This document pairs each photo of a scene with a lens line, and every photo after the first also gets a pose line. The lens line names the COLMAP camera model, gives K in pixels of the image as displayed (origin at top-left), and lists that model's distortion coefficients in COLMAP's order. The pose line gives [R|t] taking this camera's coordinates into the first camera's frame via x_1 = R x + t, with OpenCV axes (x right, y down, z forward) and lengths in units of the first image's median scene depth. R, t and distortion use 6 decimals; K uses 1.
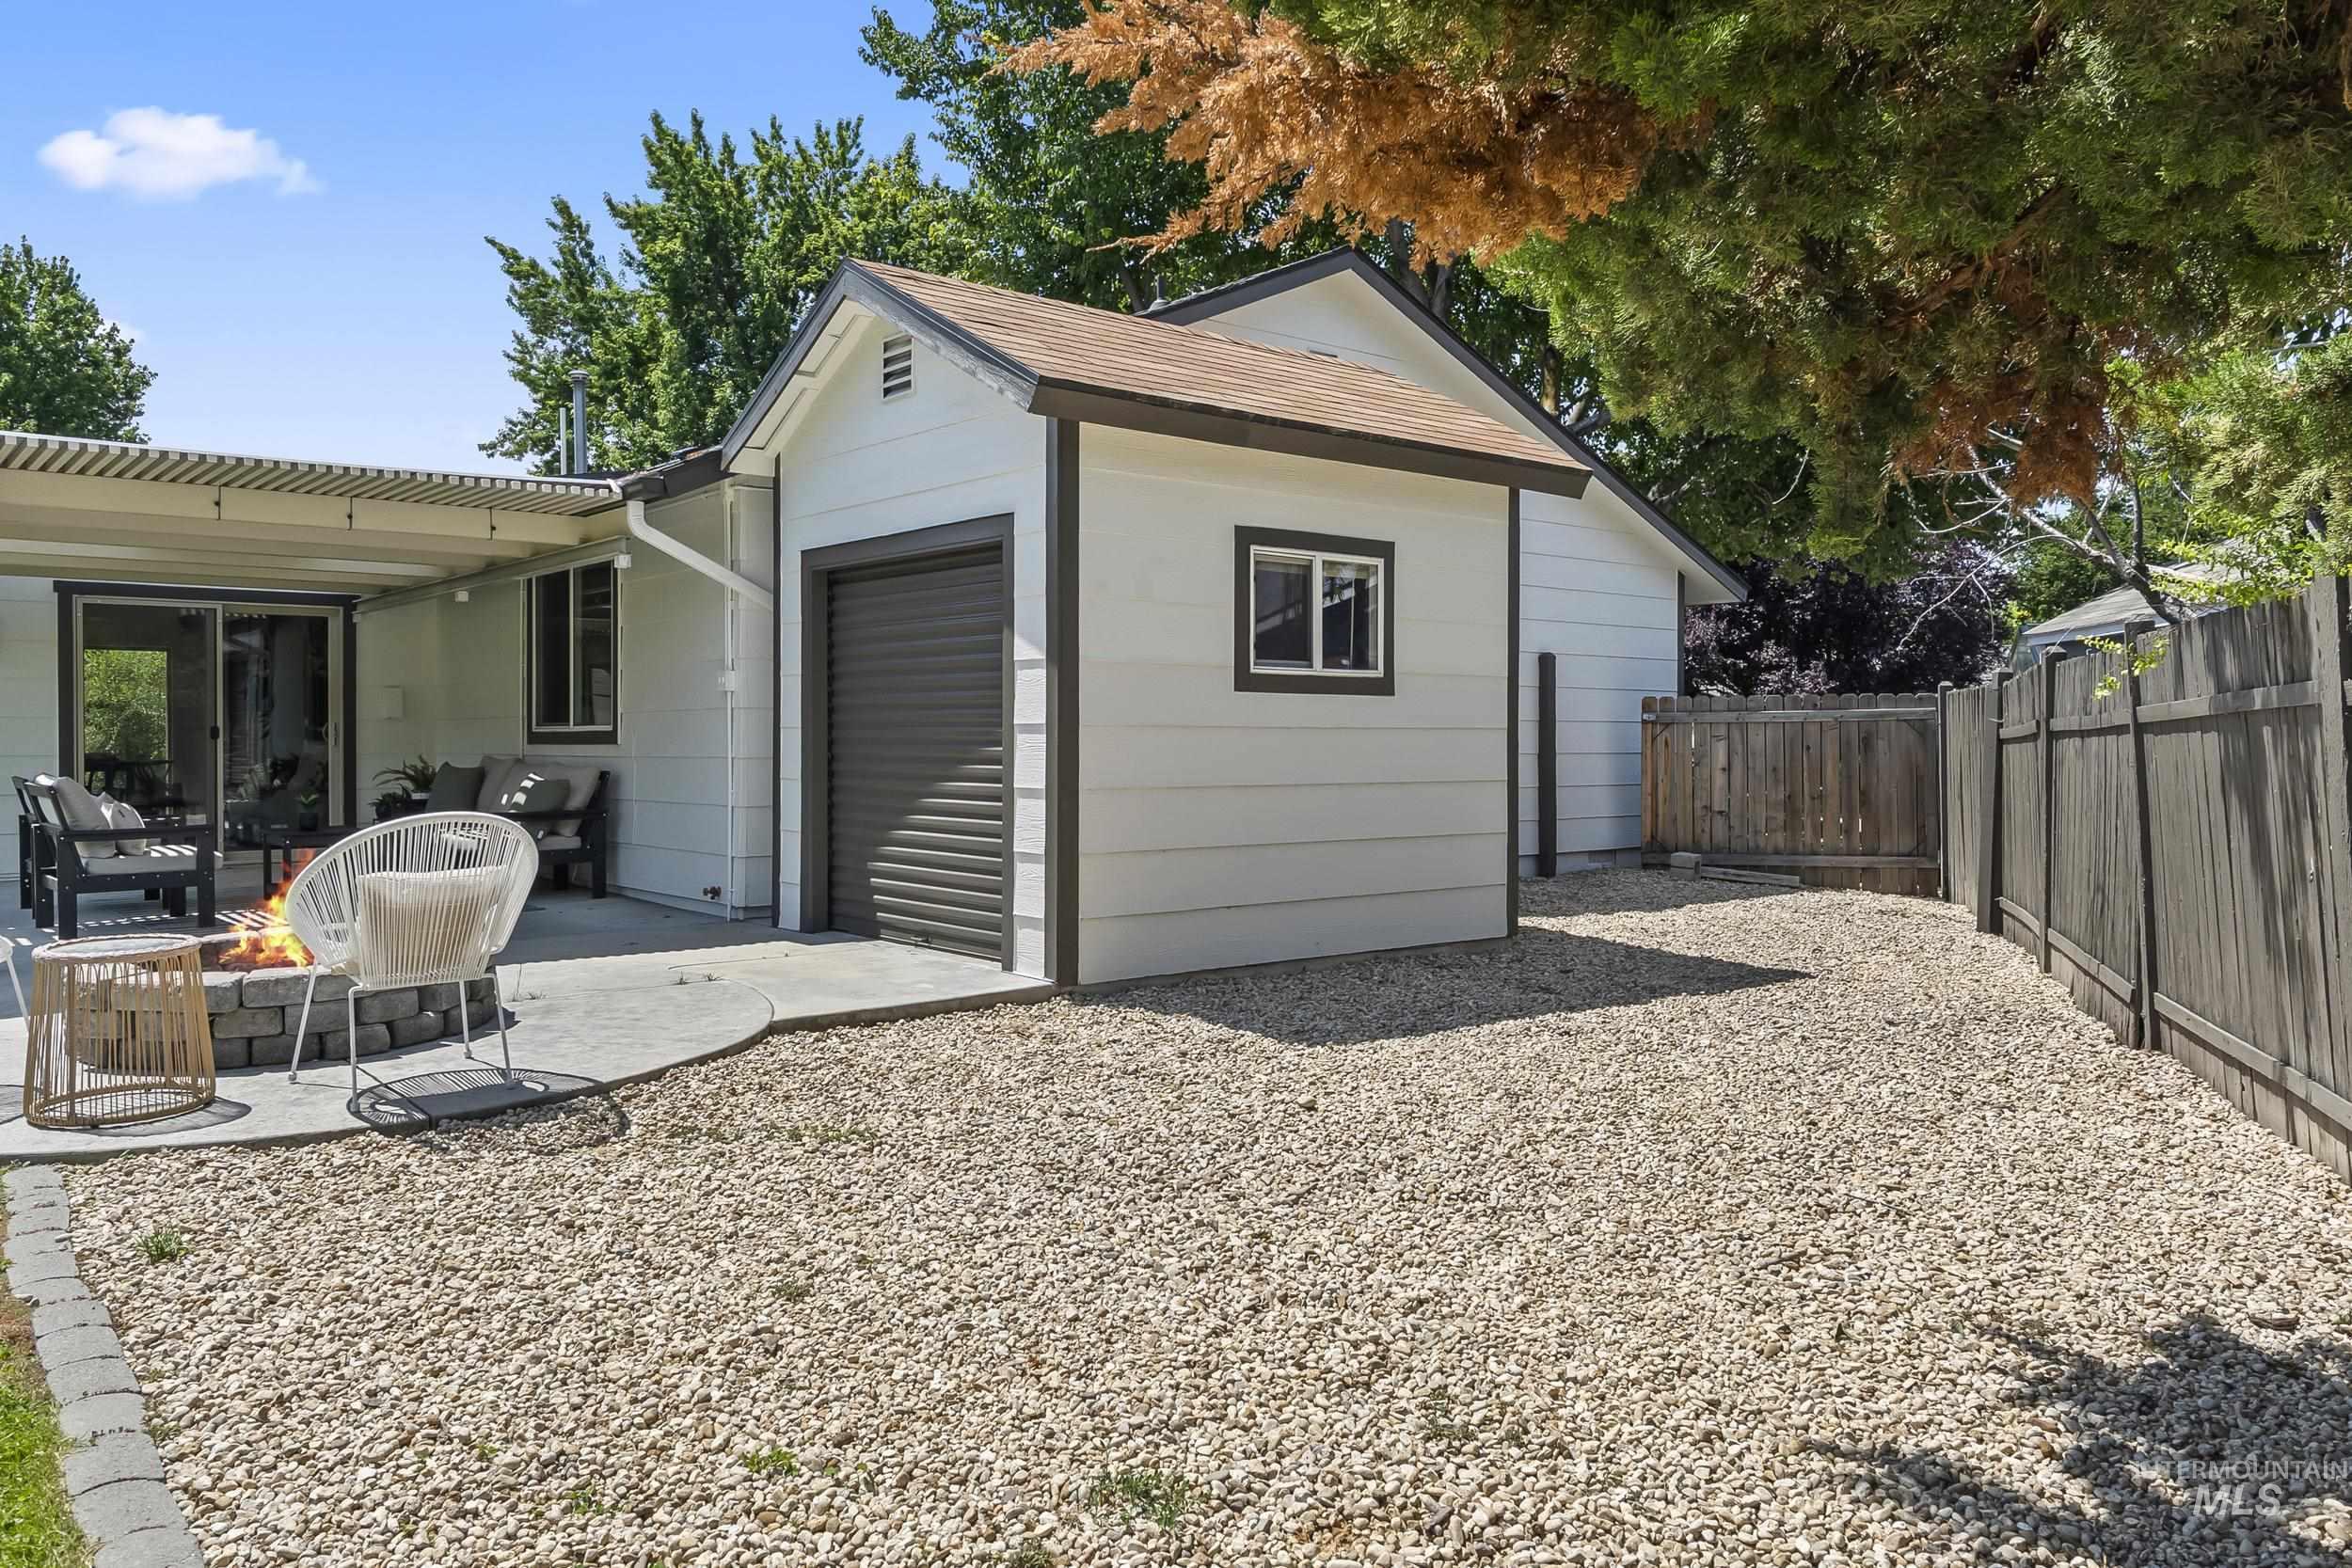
lens RADIAL K [[1700.6, 0, 1176.0], [0, 1700.6, 784.0], [0, 0, 1]] dist [-0.002659, -0.001744]
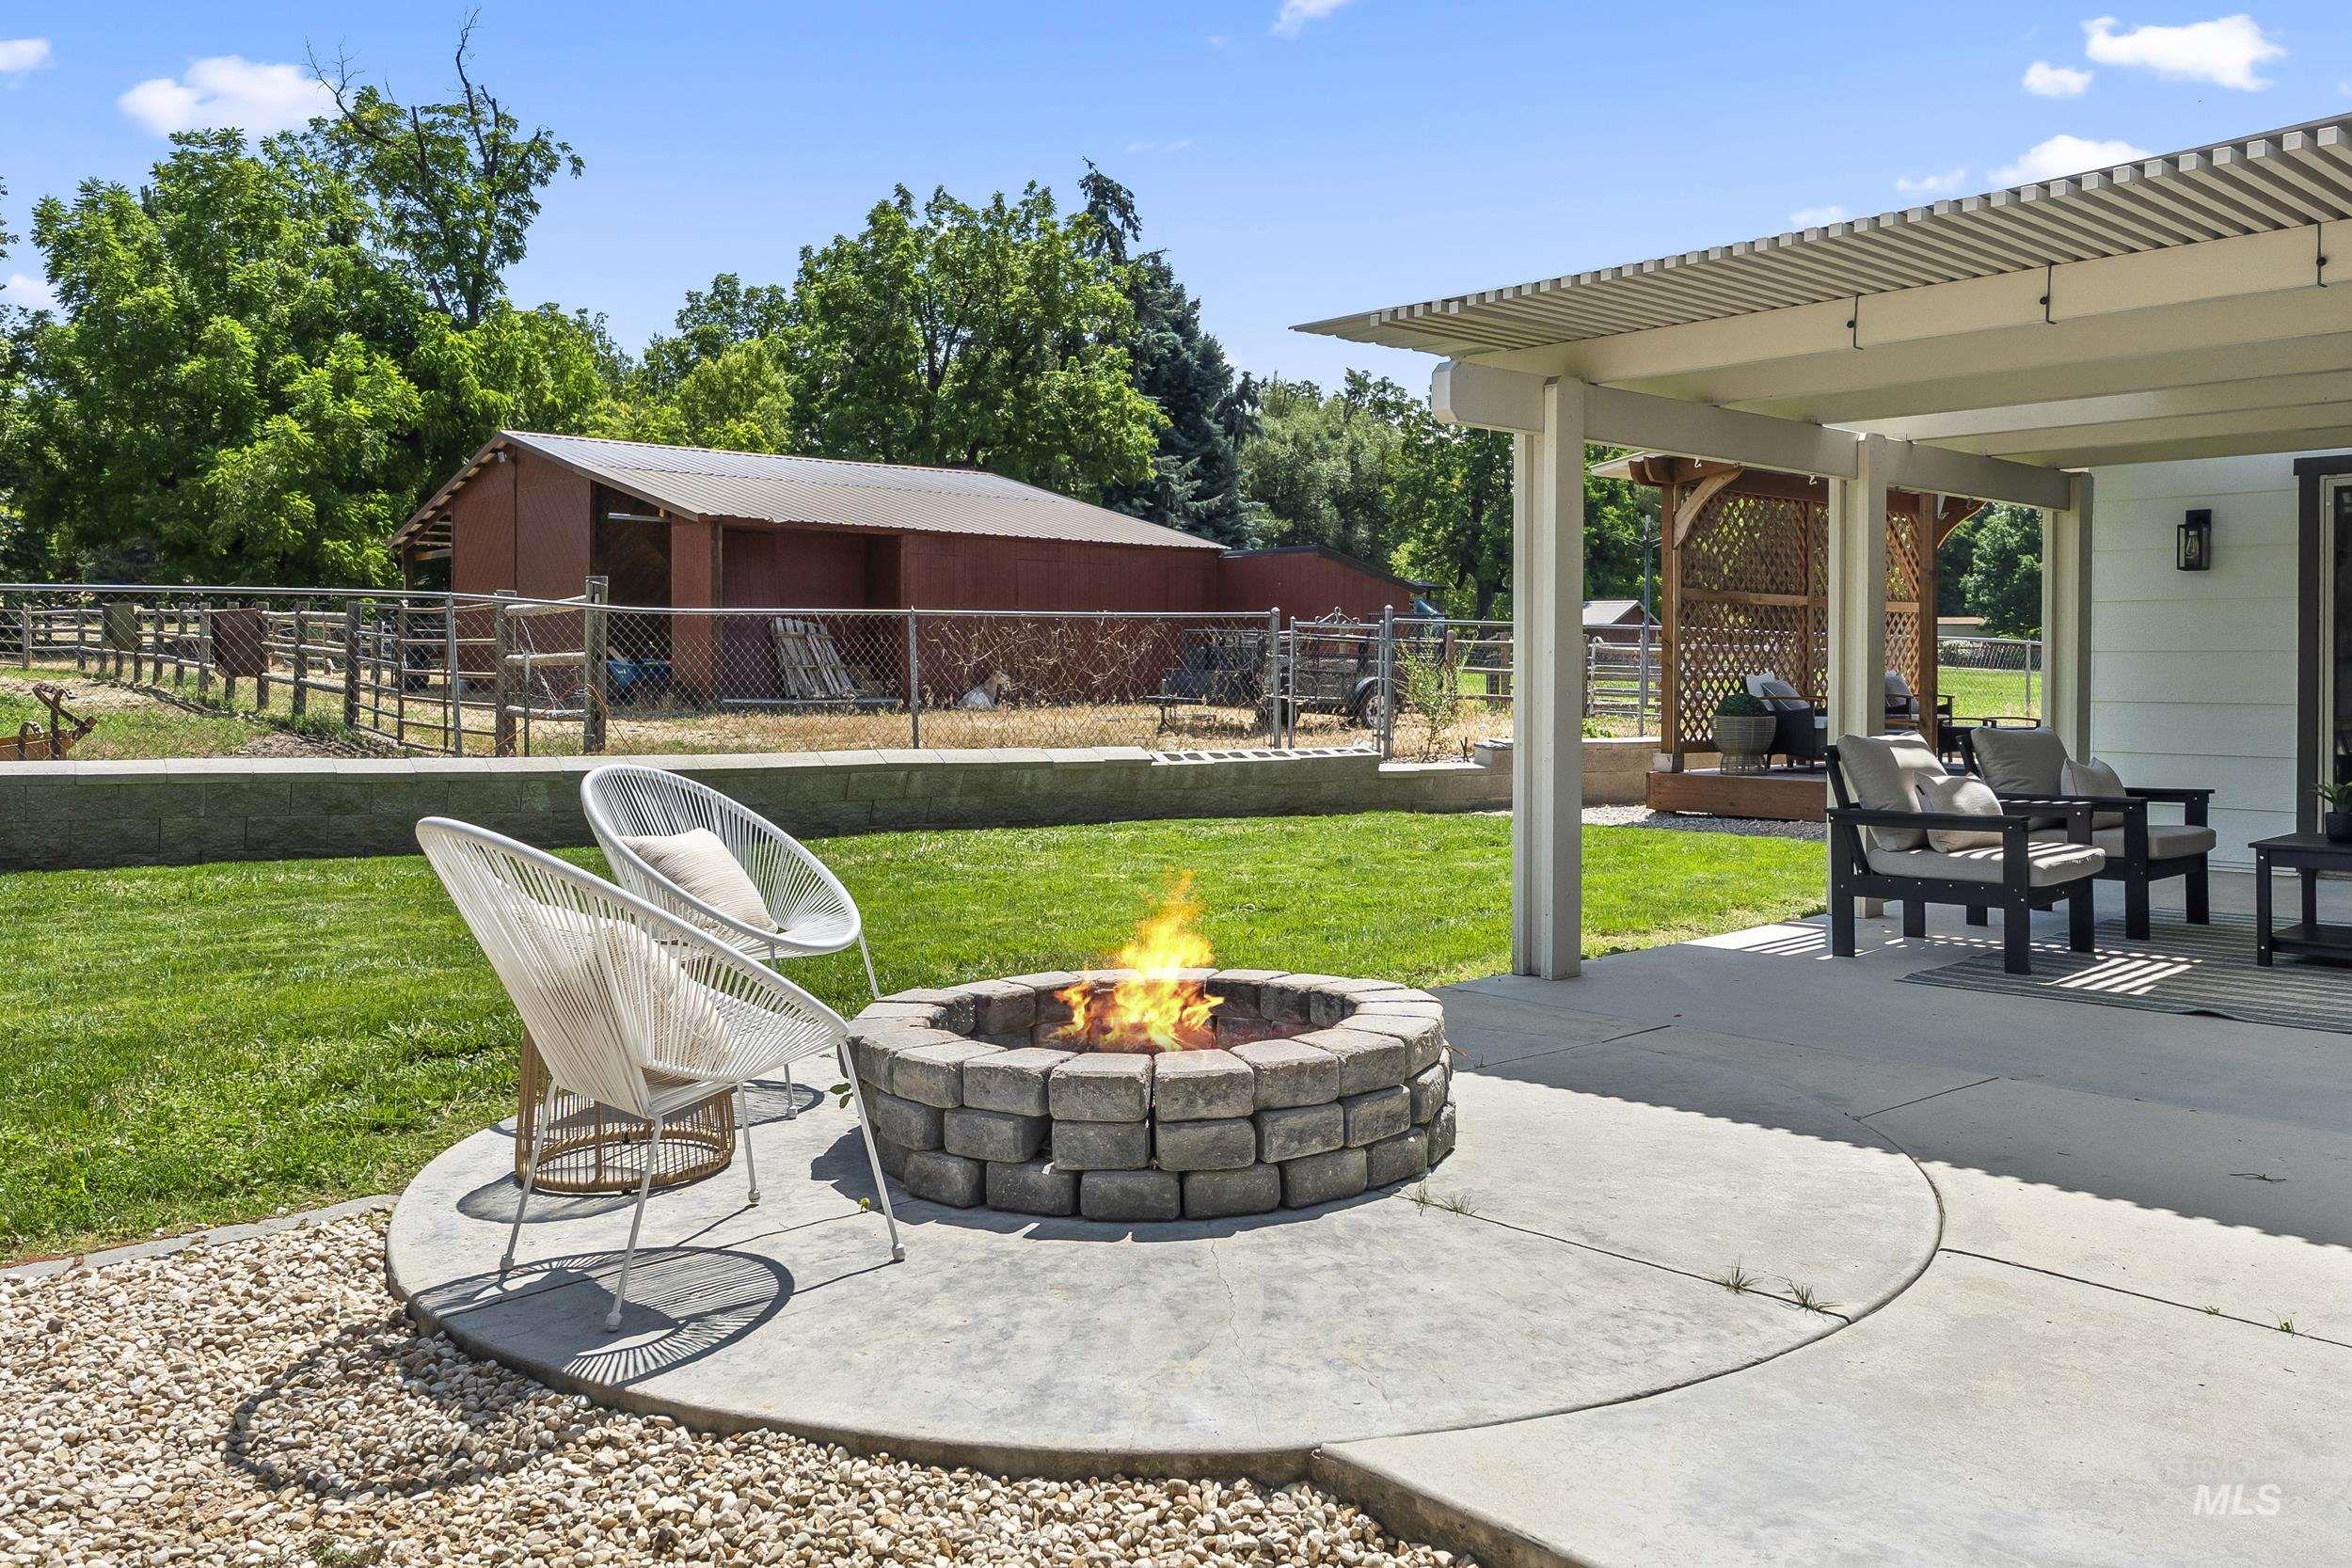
lens RADIAL K [[1881.7, 0, 1176.0], [0, 1881.7, 784.0], [0, 0, 1]] dist [-0.000570, -0.000151]
pose [[0.036153, 0.049338, -0.998128, 0.138377], [-0.017128, 0.998664, 0.048744, -0.023108], [0.999199, 0.015334, 0.036950, 0.724283]]
